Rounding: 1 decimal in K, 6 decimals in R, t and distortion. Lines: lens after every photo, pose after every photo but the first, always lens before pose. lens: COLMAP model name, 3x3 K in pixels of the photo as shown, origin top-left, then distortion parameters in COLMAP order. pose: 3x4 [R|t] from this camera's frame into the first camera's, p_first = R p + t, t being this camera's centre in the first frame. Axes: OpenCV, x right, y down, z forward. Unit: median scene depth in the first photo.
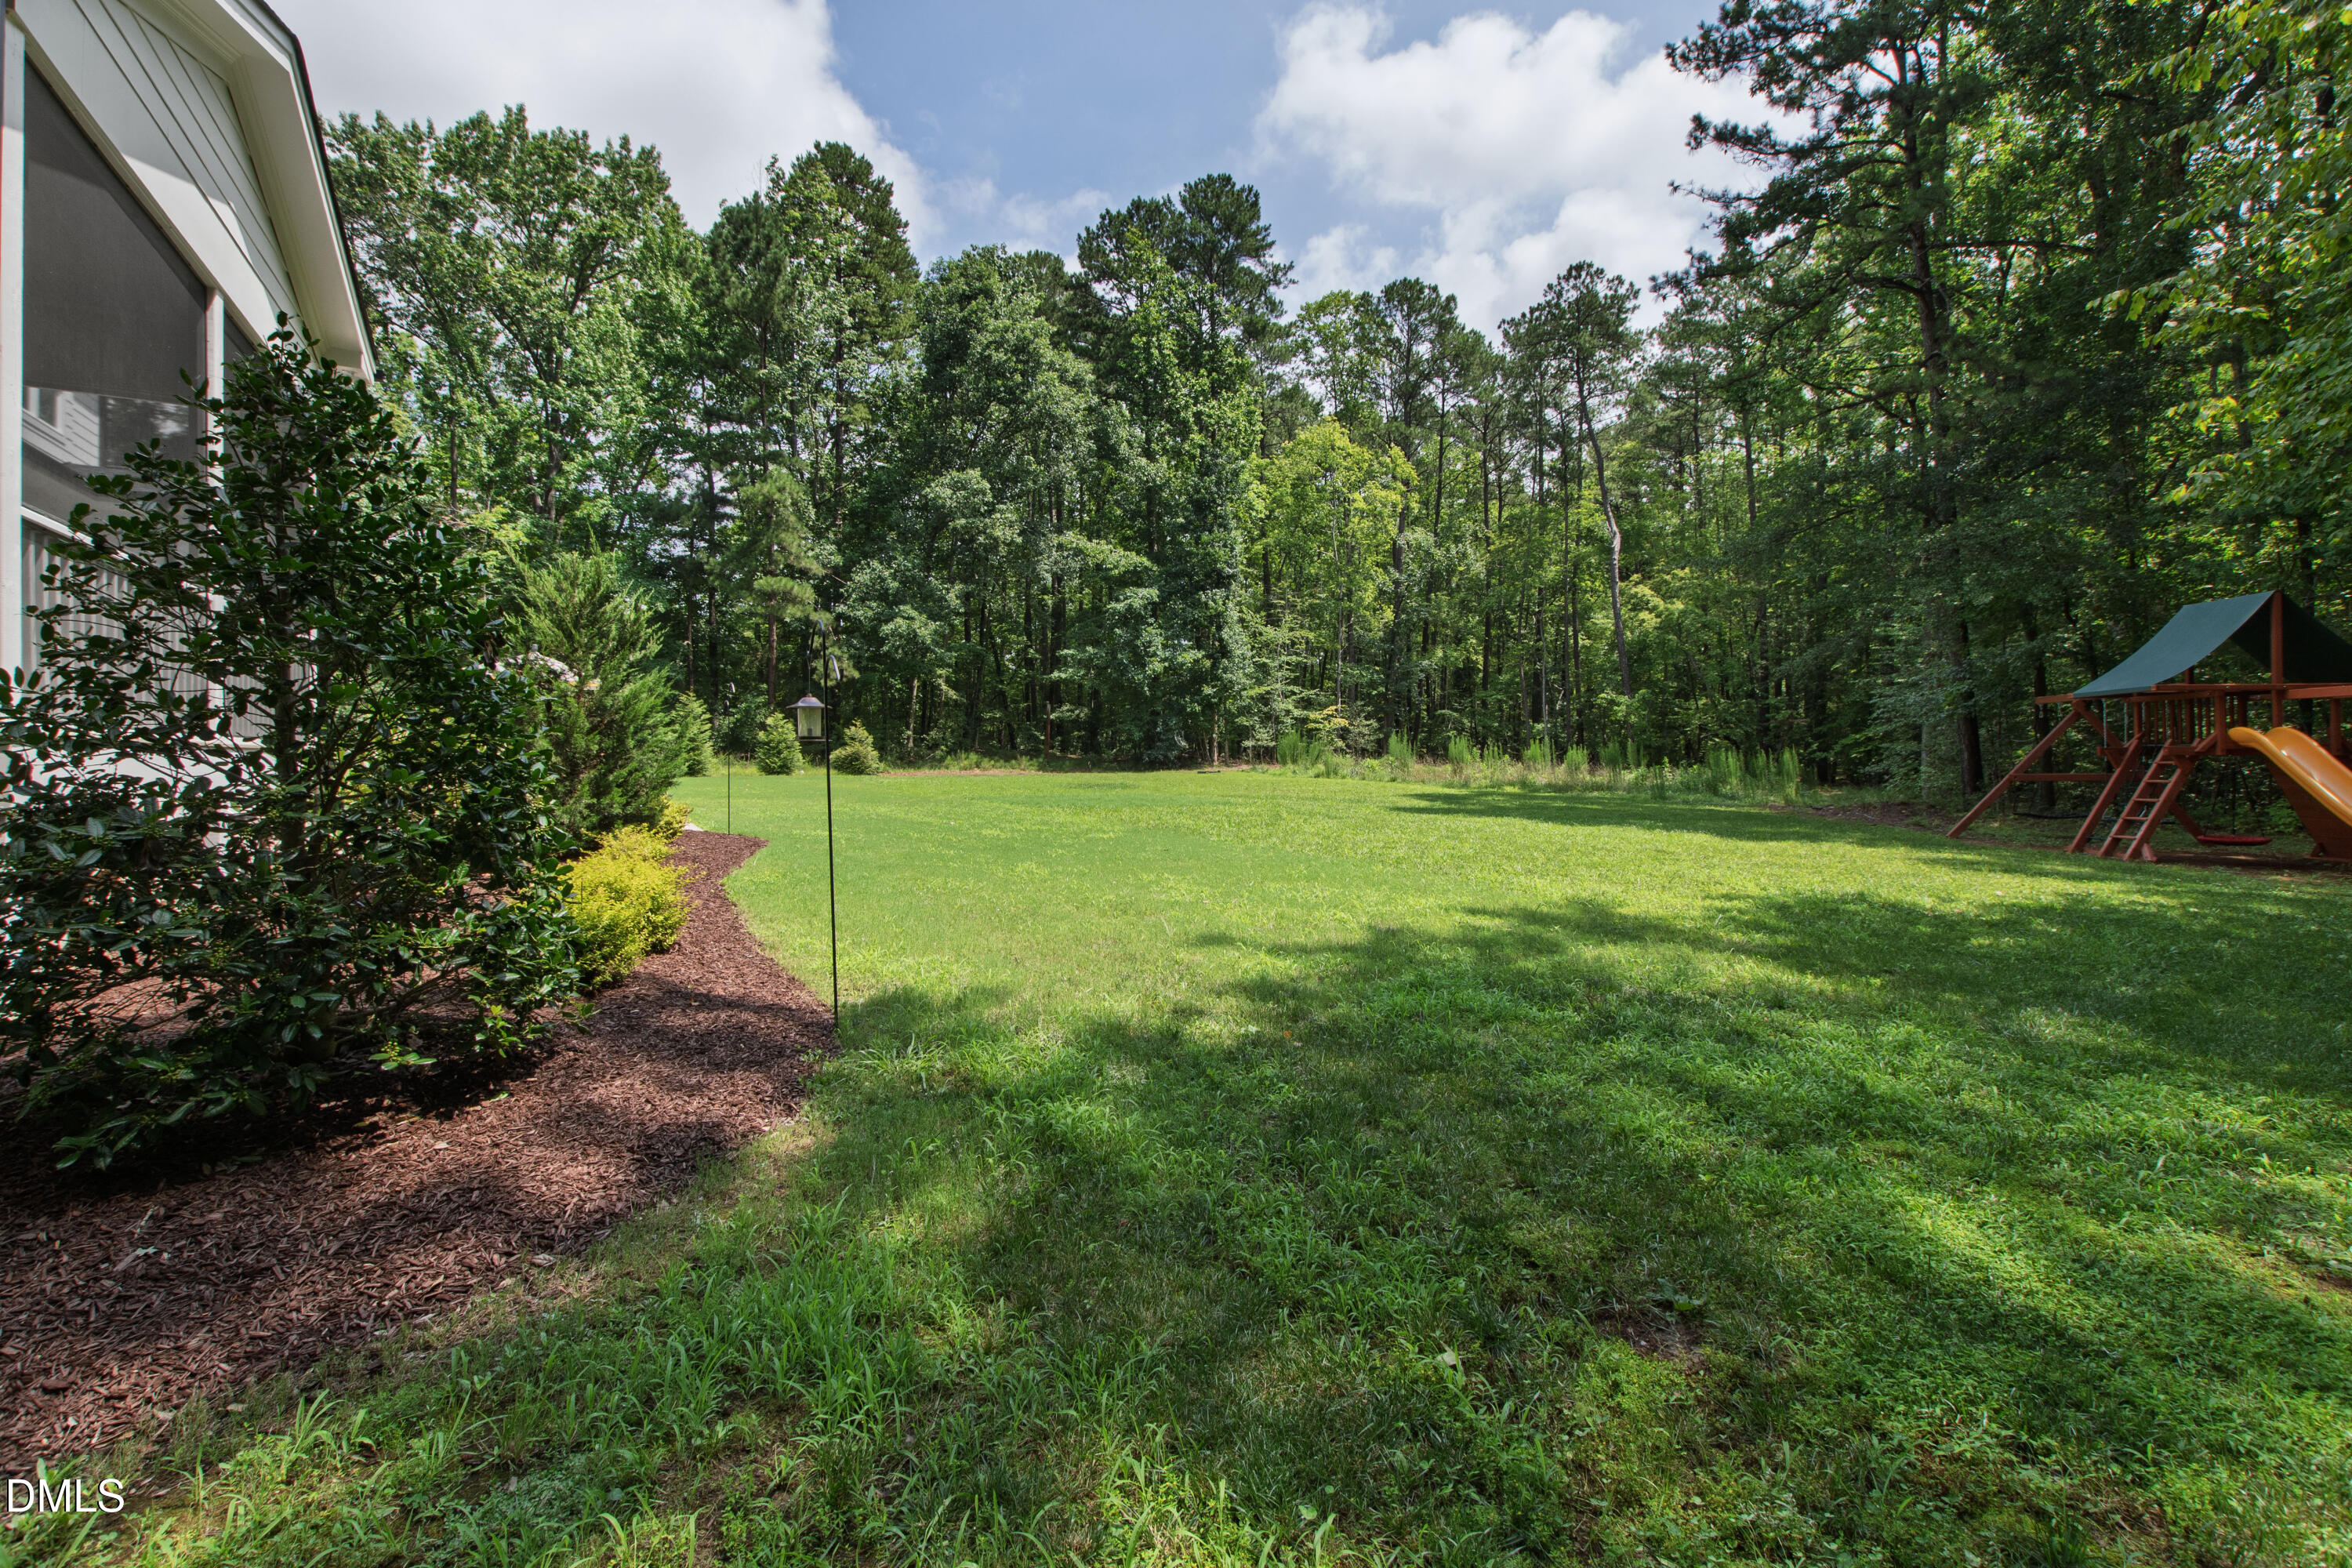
lens RADIAL K [[1033.1, 0, 1157.6], [0, 1033.1, 774.9], [0, 0, 1]] dist [-0.000619, -0.000026]
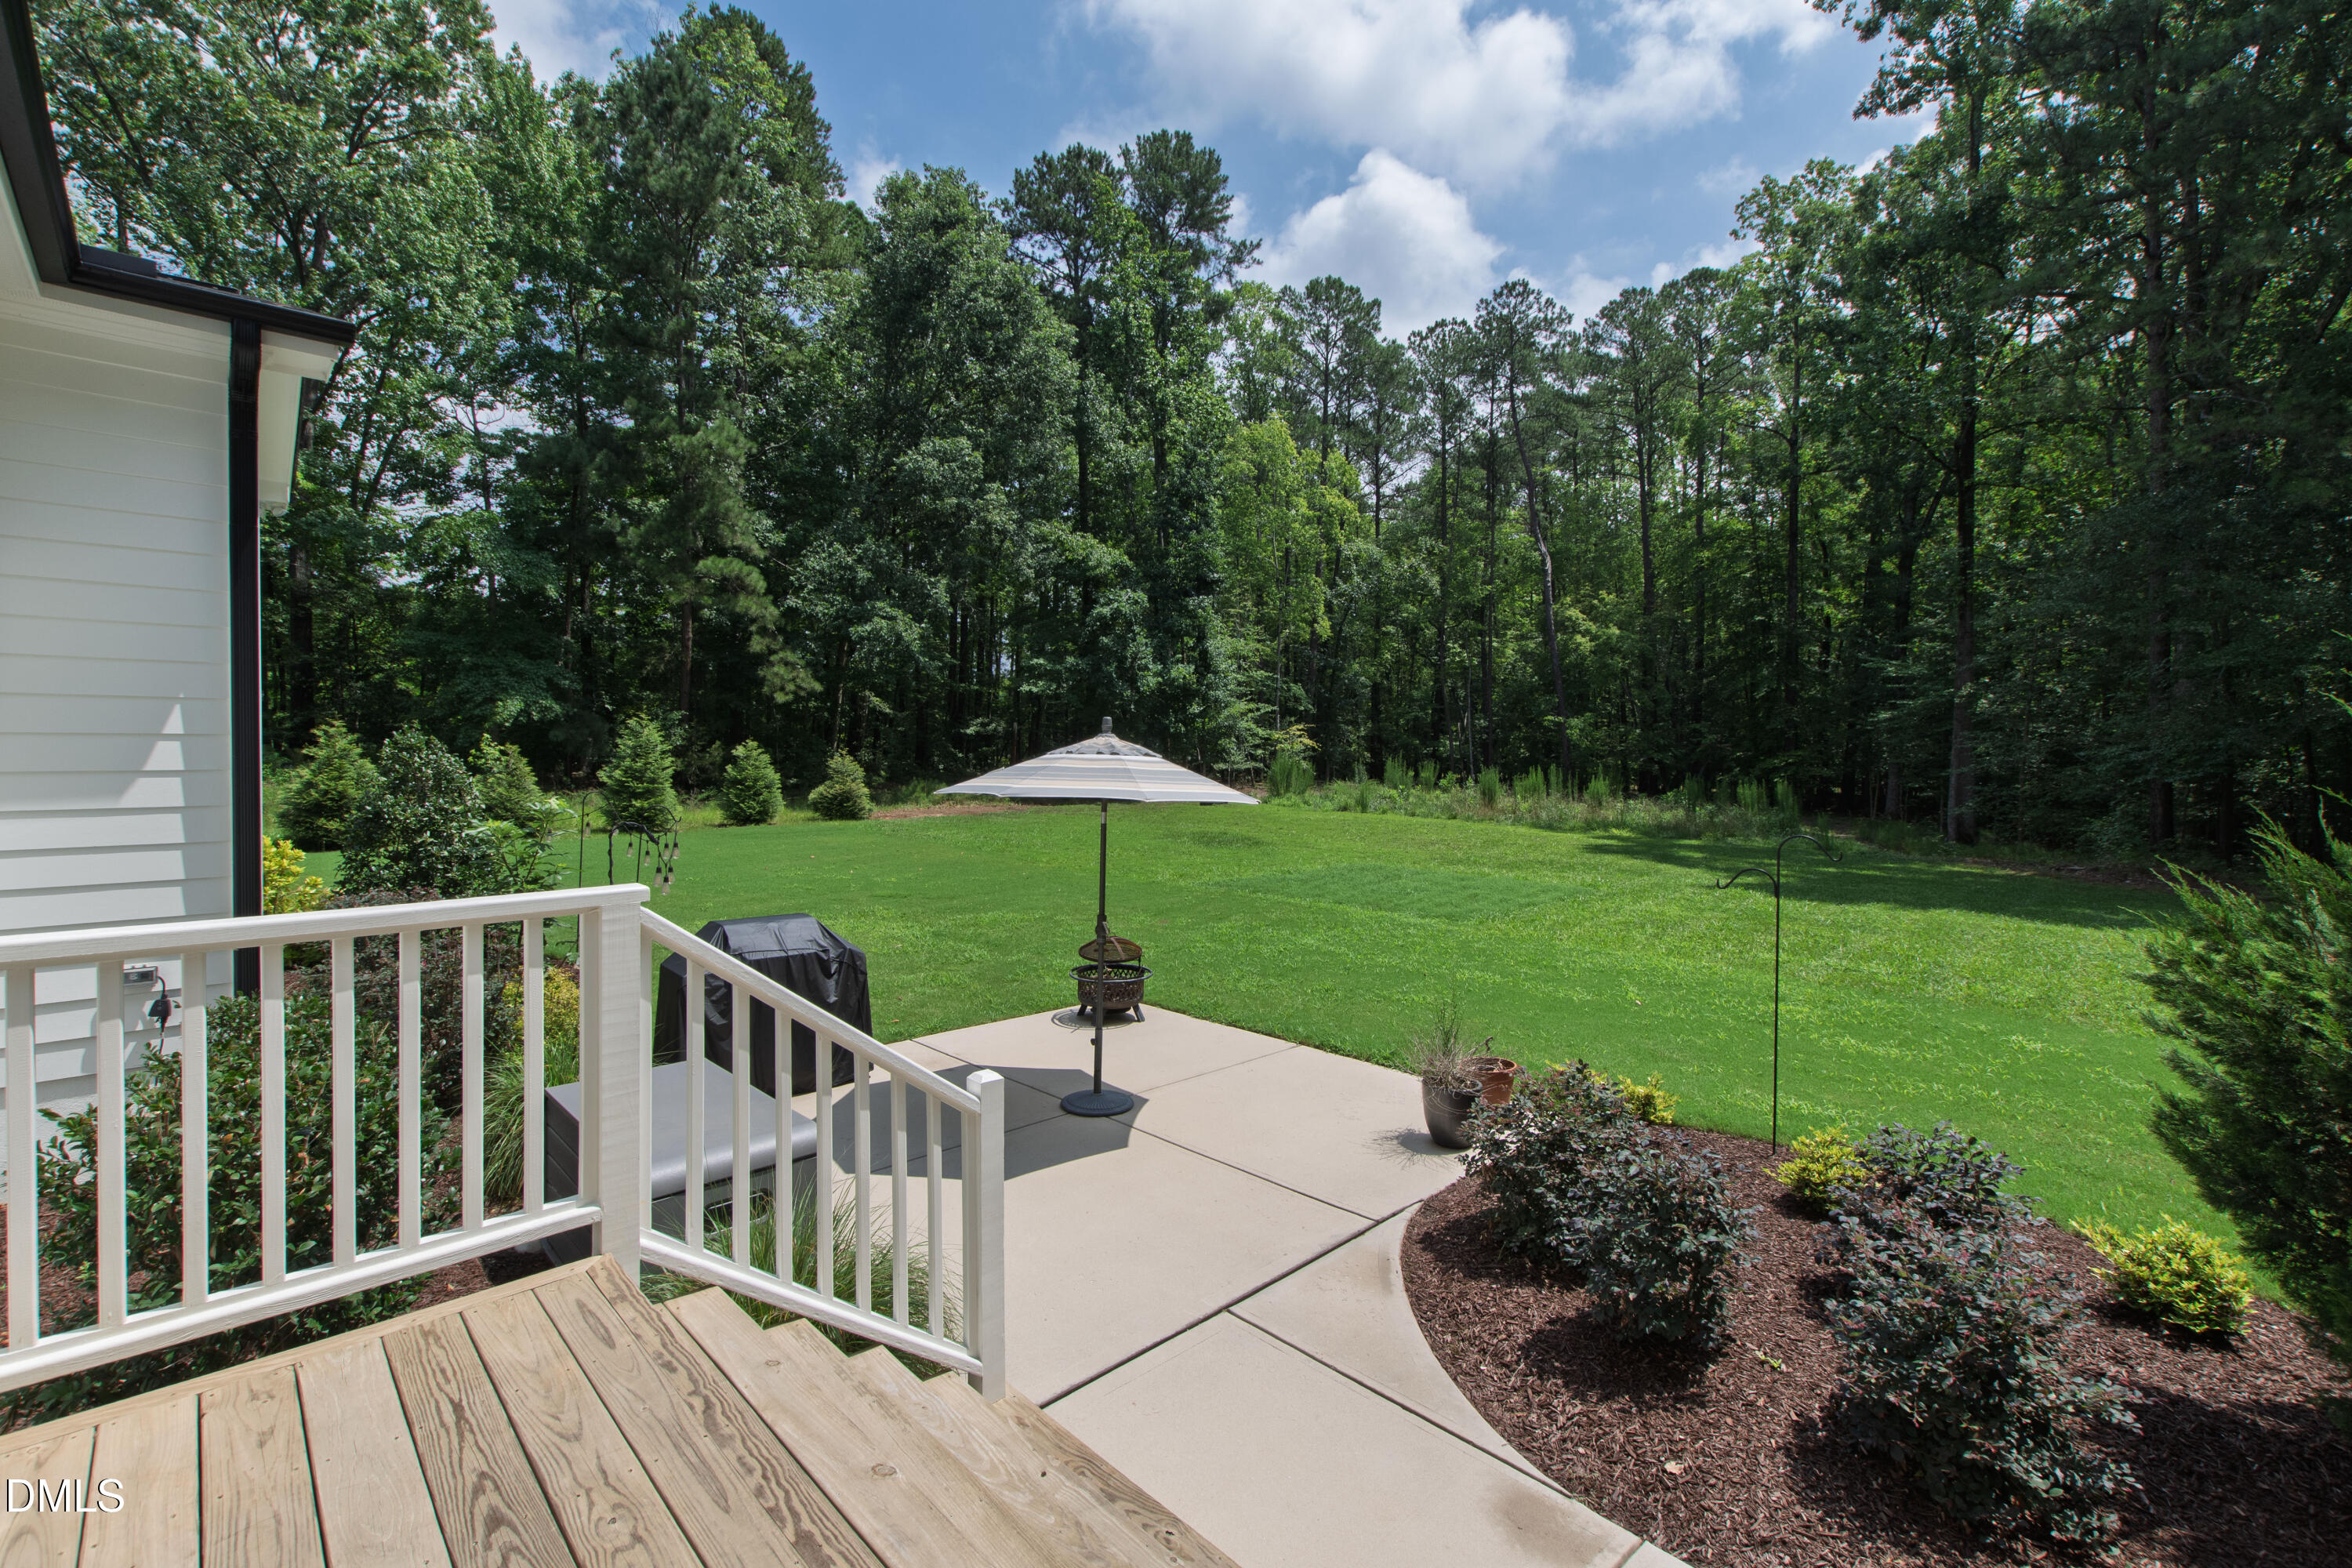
lens RADIAL K [[1033.1, 0, 1189.1], [0, 1033.1, 781.2], [0, 0, 1]] dist [-0.000619, -0.000026]
pose [[0.964038, -0.004525, 0.265725, -0.198974], [0.002761, 0.999972, 0.007013, -0.026601], [-0.265749, -0.006027, 0.964023, 0.147831]]
